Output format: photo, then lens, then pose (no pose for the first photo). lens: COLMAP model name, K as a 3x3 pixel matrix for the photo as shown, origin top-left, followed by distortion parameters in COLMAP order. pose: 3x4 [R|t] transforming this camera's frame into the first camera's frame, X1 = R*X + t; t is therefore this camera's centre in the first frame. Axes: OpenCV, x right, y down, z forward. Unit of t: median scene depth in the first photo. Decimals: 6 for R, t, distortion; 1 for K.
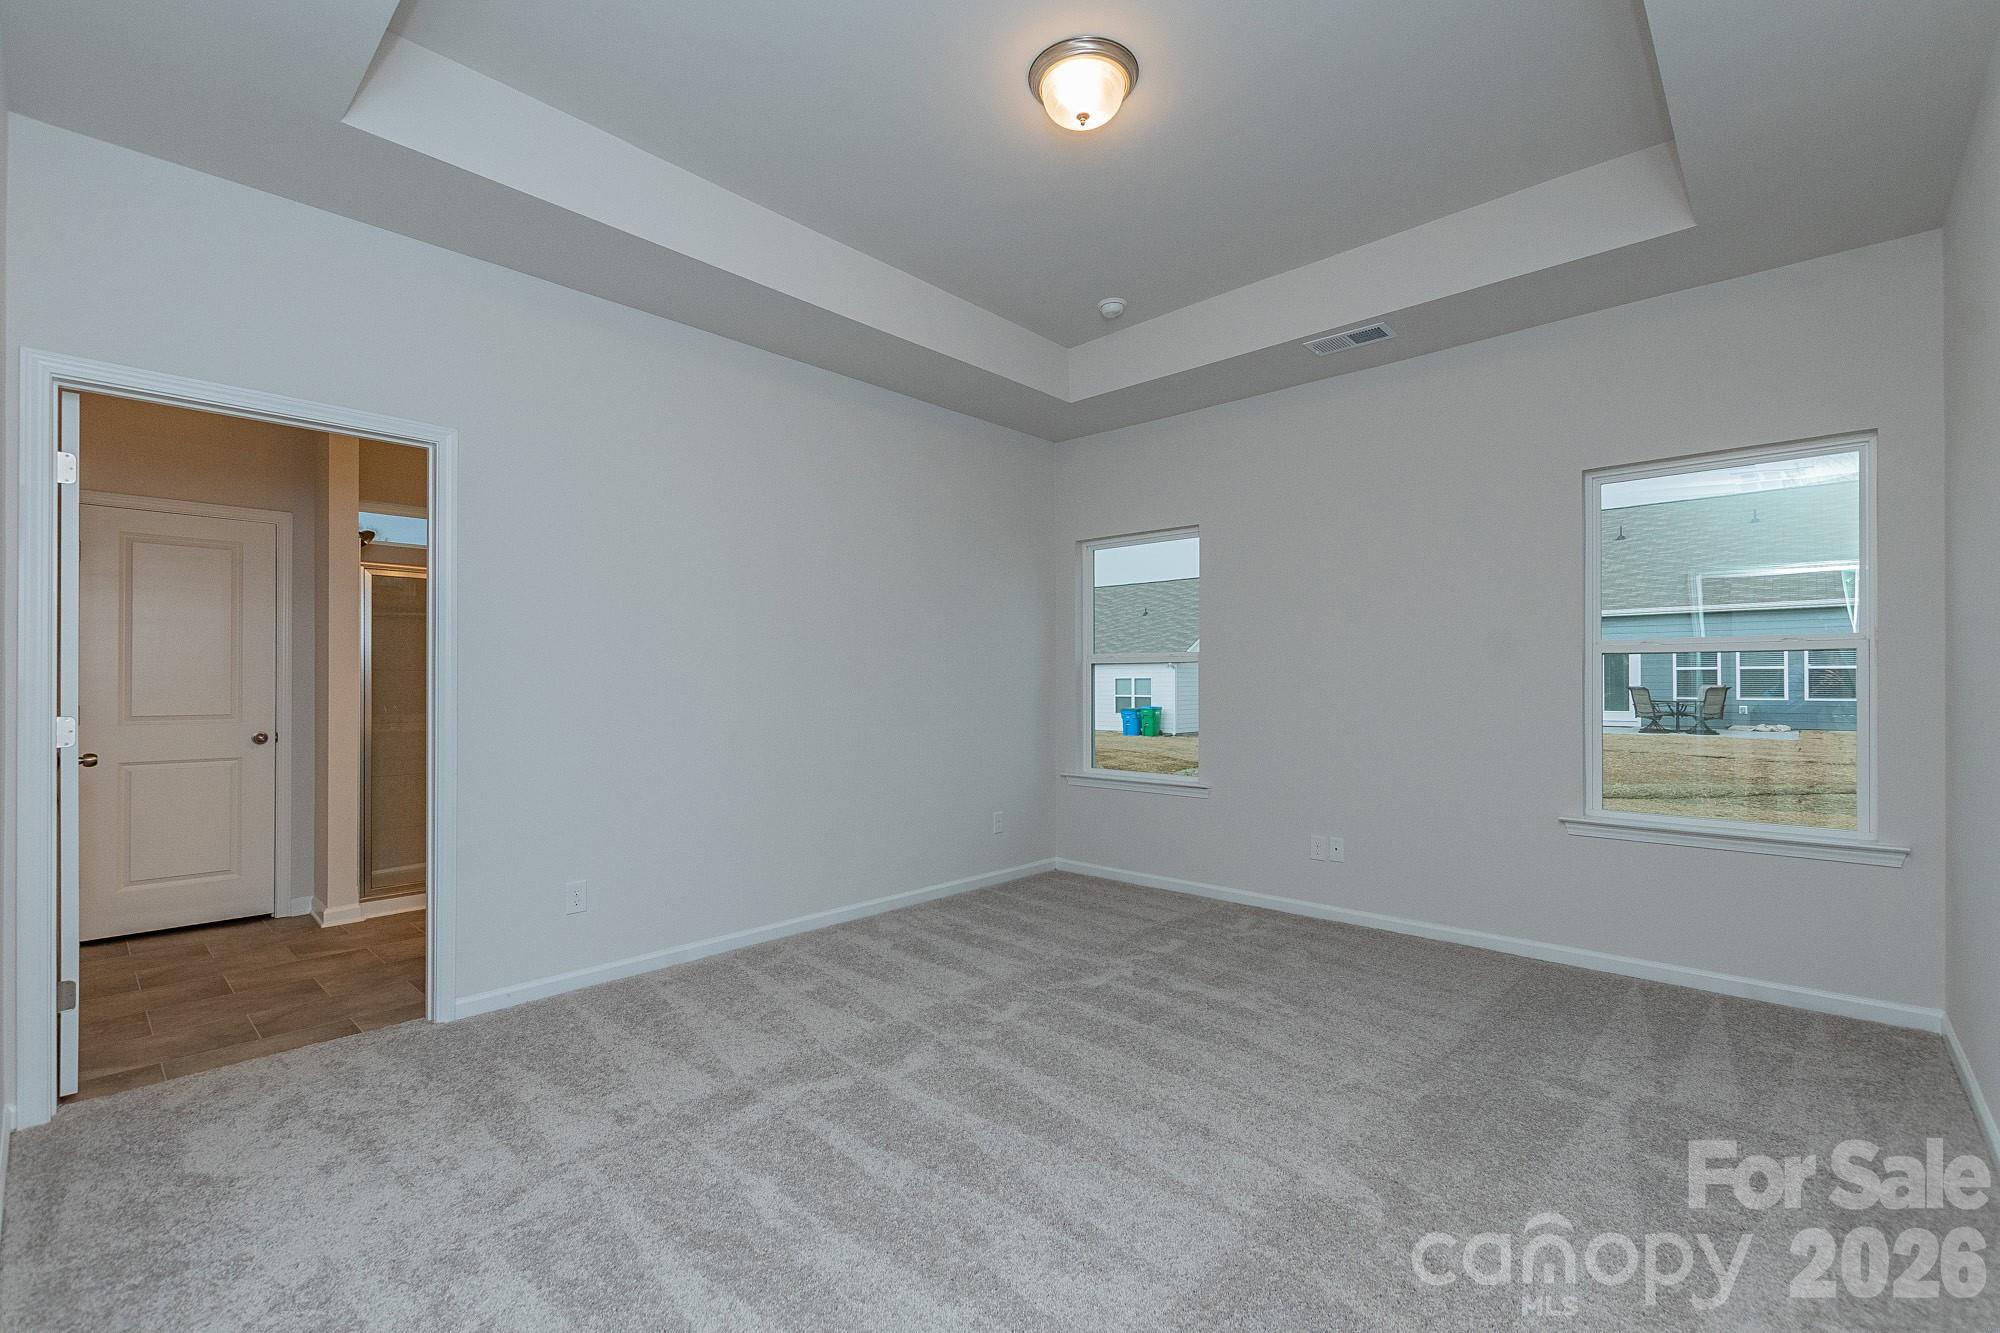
lens RADIAL K [[866.3, 0, 995.6], [0, 866.3, 646.5], [0, 0, 1]] dist [0.005549, -0.001822]
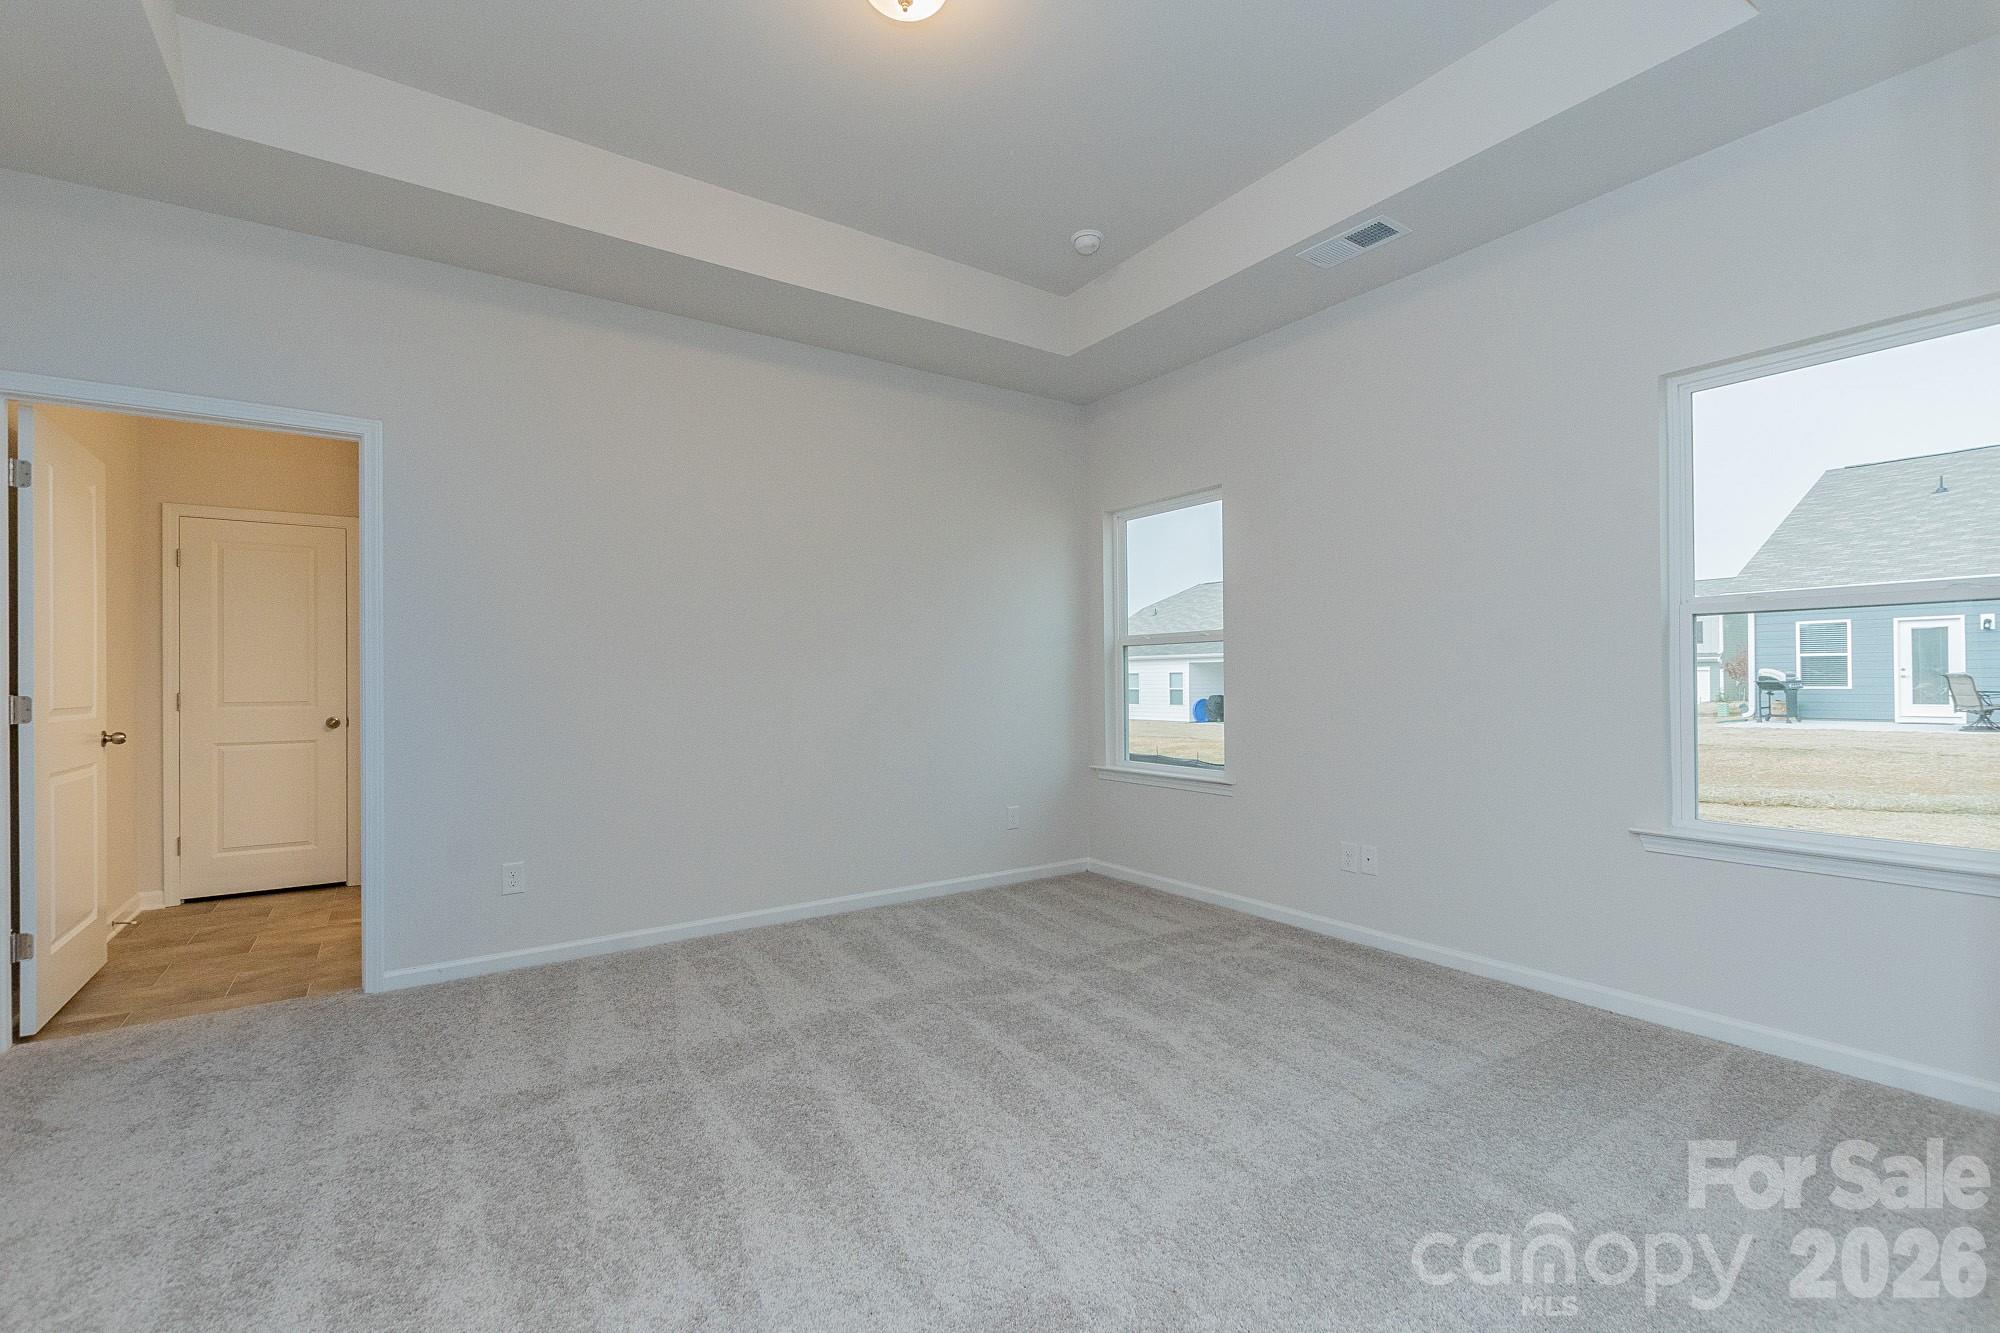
lens RADIAL K [[866.3, 0, 1015.9], [0, 866.3, 649.2], [0, 0, 1]] dist [0.005549, -0.001822]
pose [[0.975976, -0.015695, -0.217311, 0.289577], [0.016937, 0.999849, 0.003853, 0.025805], [0.217217, -0.007441, 0.976095, 0.131066]]
